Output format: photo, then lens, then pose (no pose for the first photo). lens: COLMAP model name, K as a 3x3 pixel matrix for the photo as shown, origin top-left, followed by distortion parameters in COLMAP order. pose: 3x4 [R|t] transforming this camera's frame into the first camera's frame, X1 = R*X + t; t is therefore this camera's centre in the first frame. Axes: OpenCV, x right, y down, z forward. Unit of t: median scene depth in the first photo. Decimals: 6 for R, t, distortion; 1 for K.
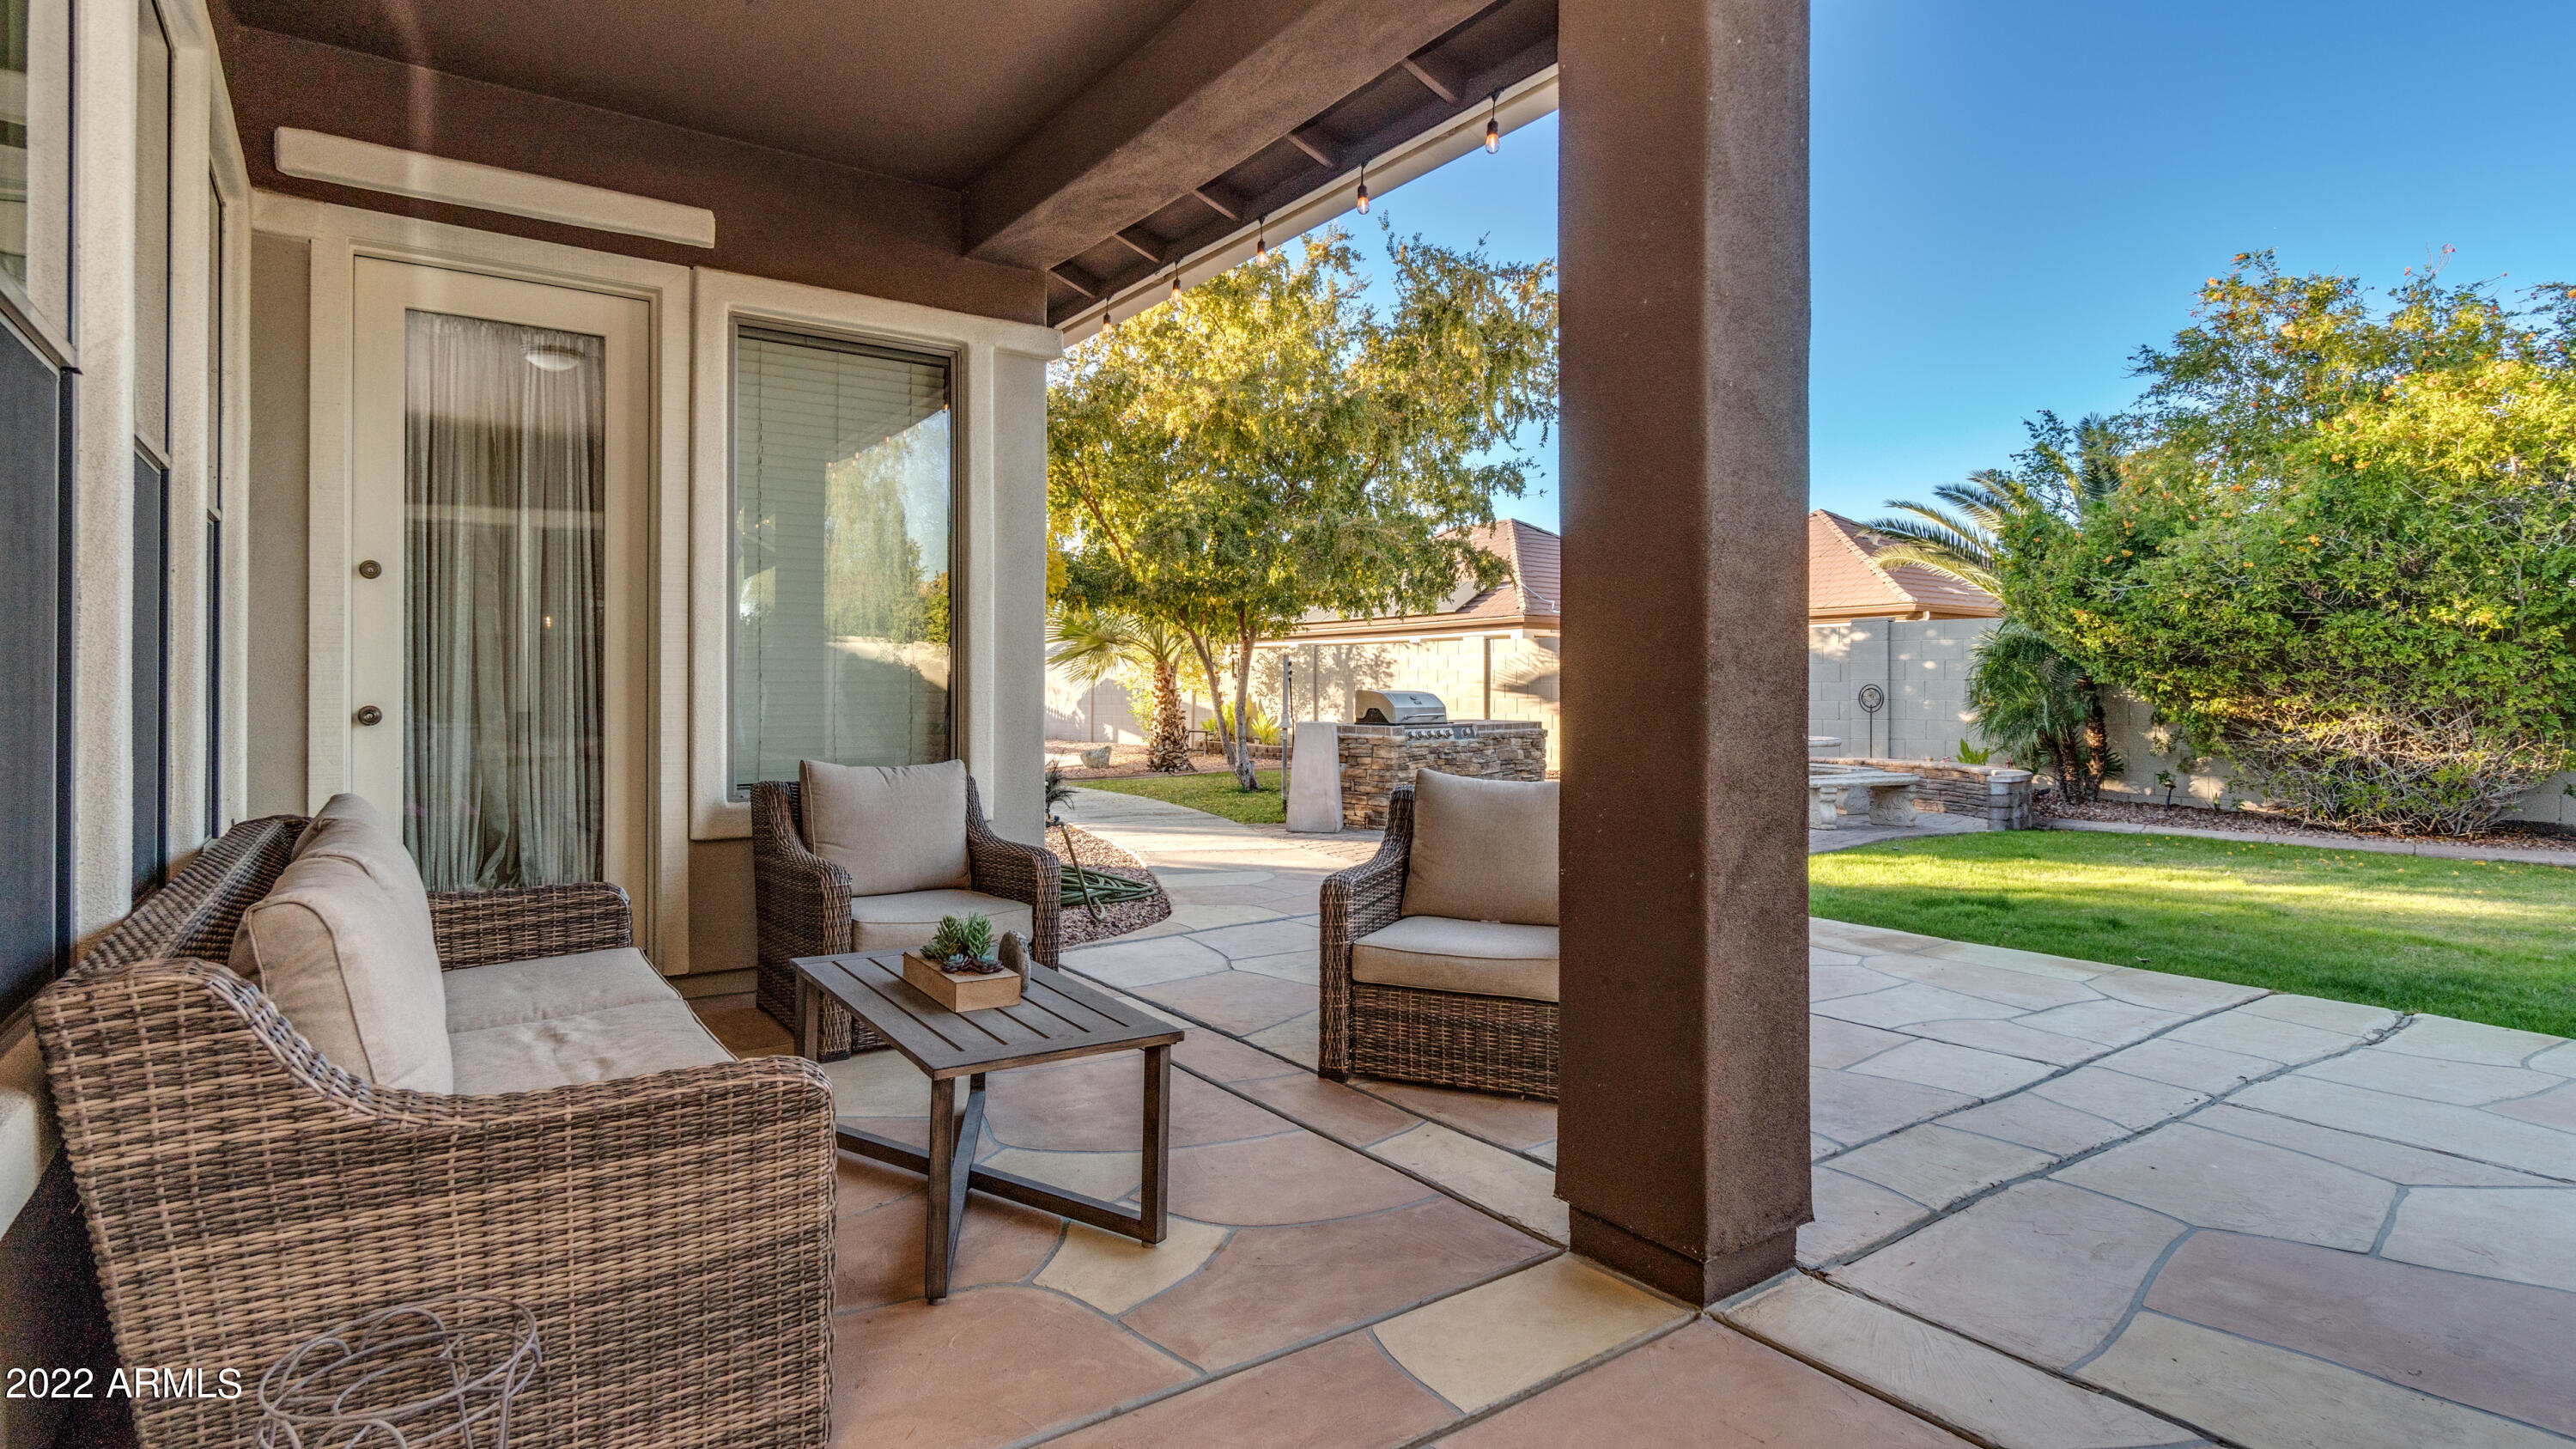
lens RADIAL K [[1258.8, 0, 1253.7], [0, 1258.8, 716.9], [0, 0, 1]] dist [-0.000277, -0.000152]
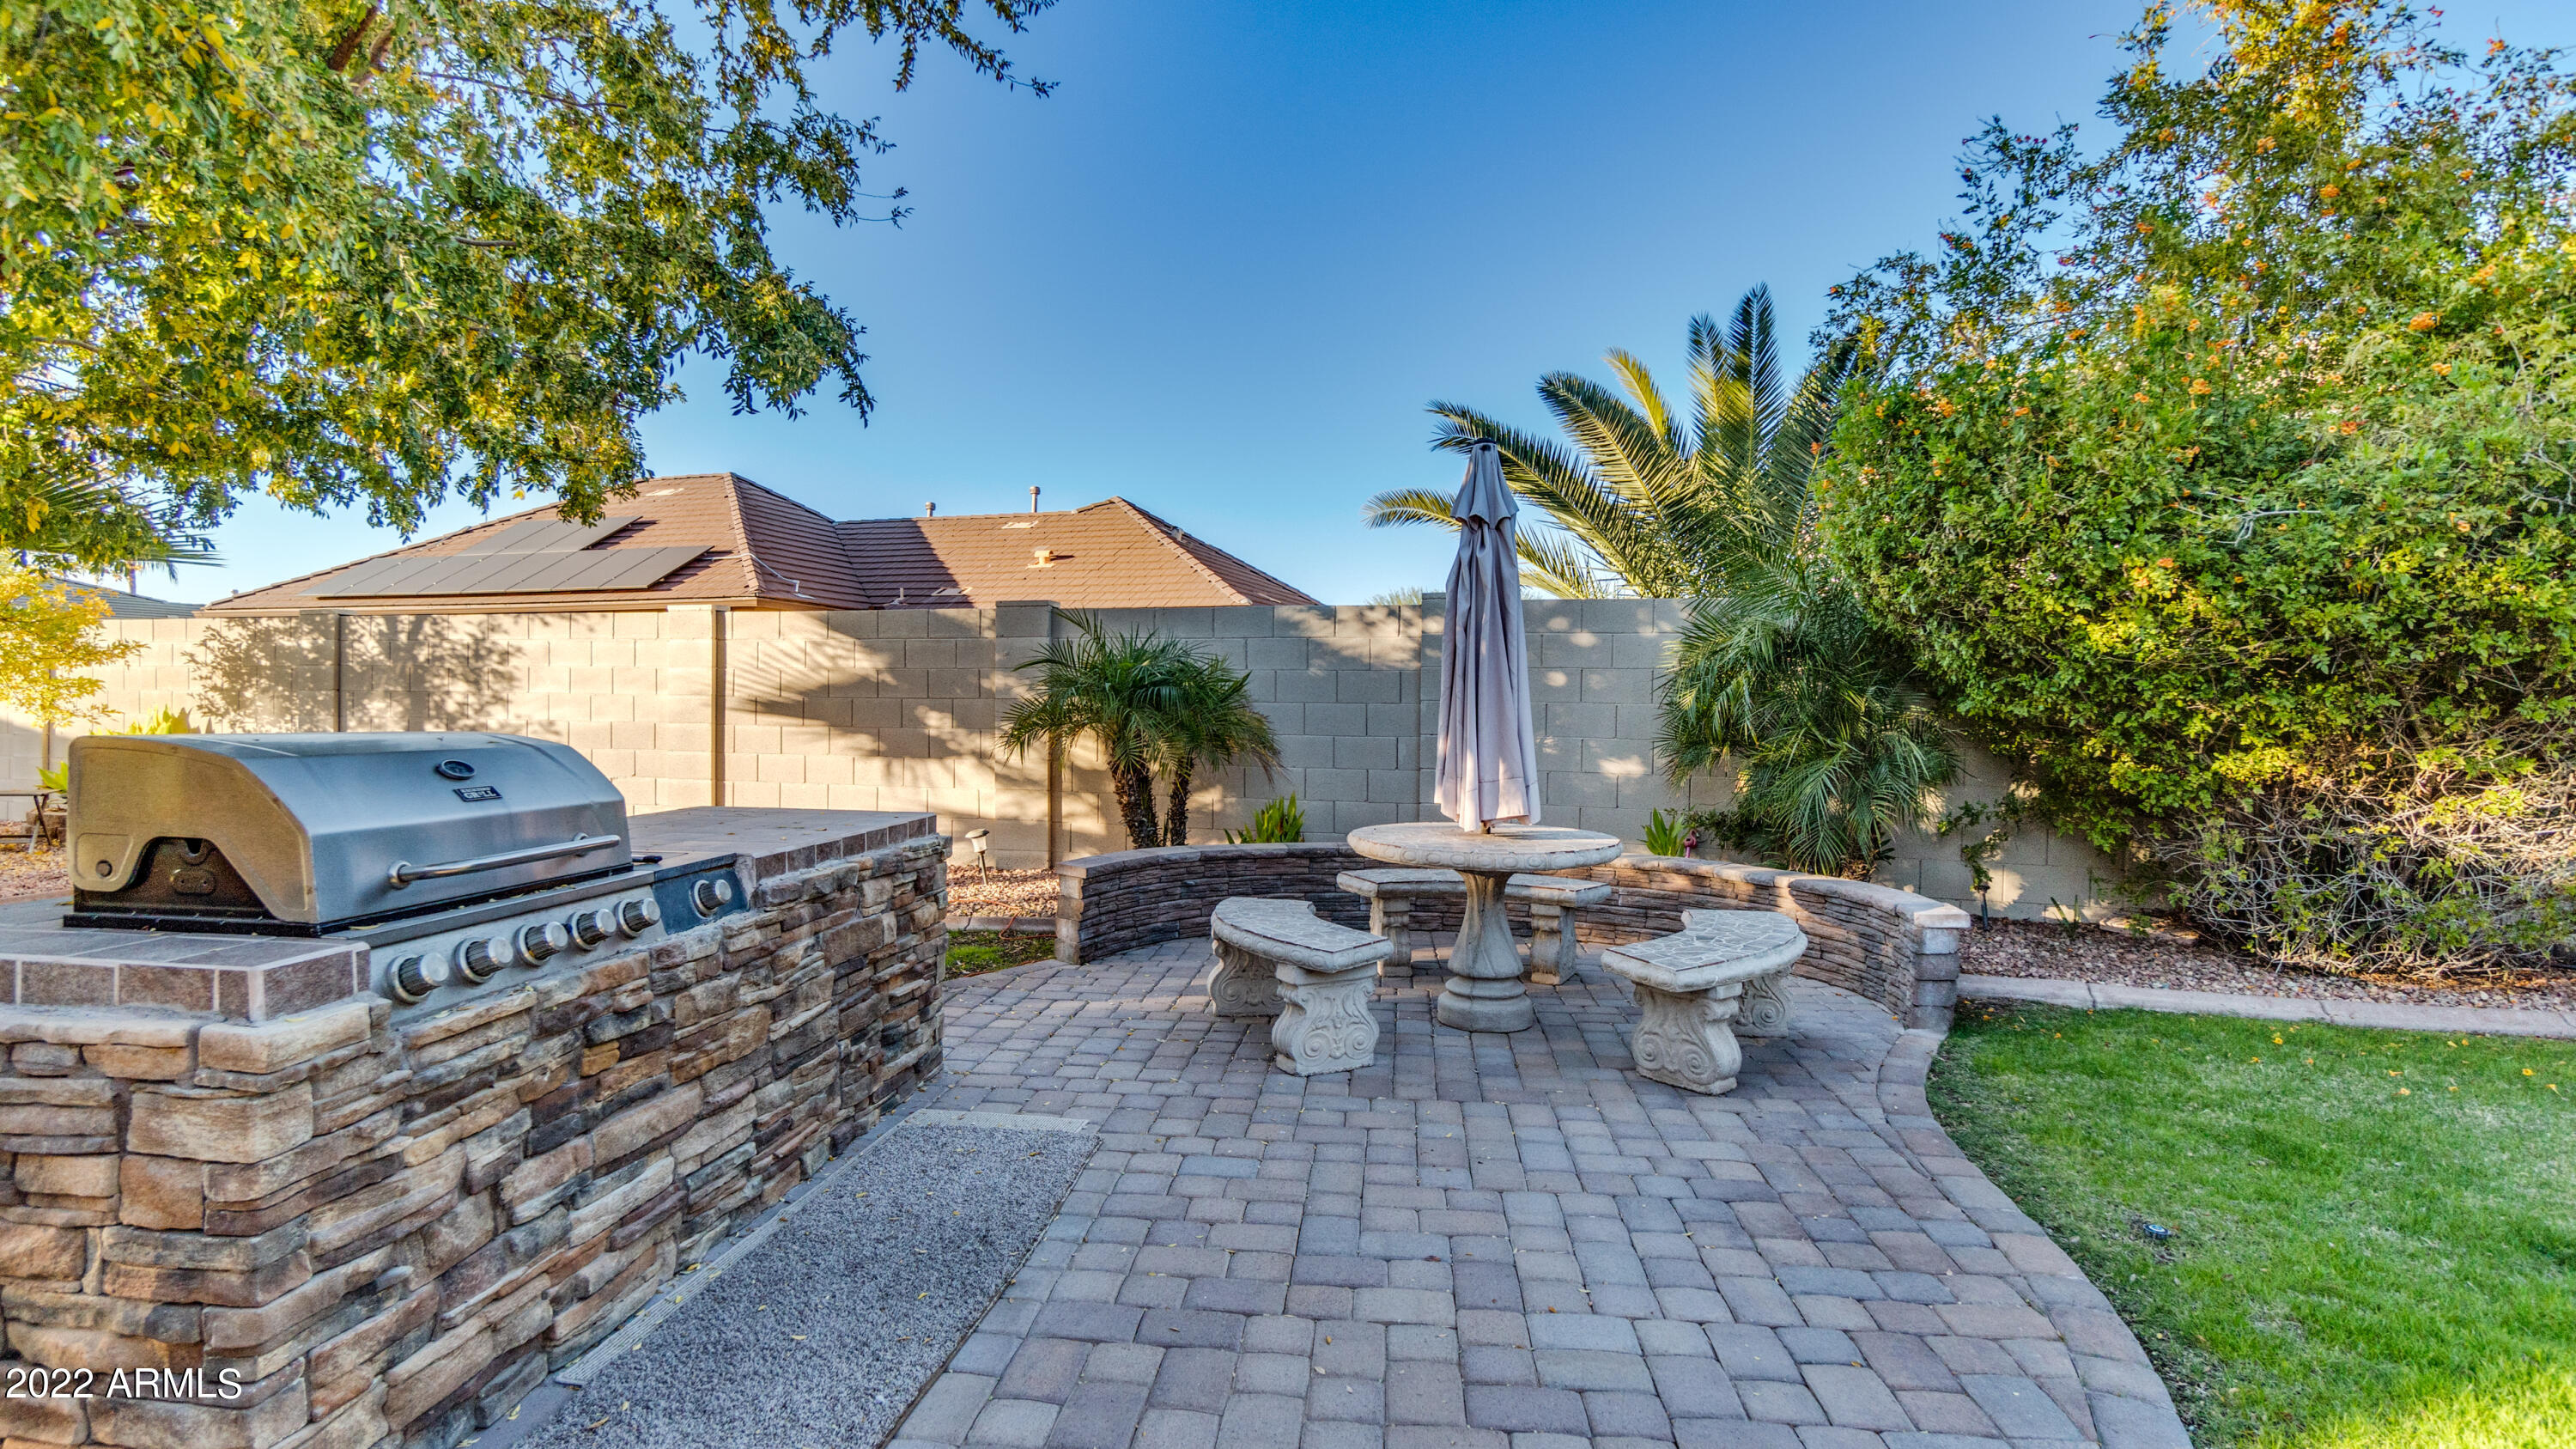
lens RADIAL K [[1258.8, 0, 1253.7], [0, 1258.8, 716.9], [0, 0, 1]] dist [-0.000277, -0.000152]
pose [[0.819155, 0.004836, 0.573551, 0.079923], [0.001199, 0.999948, -0.010145, -0.014831], [-0.573570, 0.008998, 0.819107, 0.518518]]
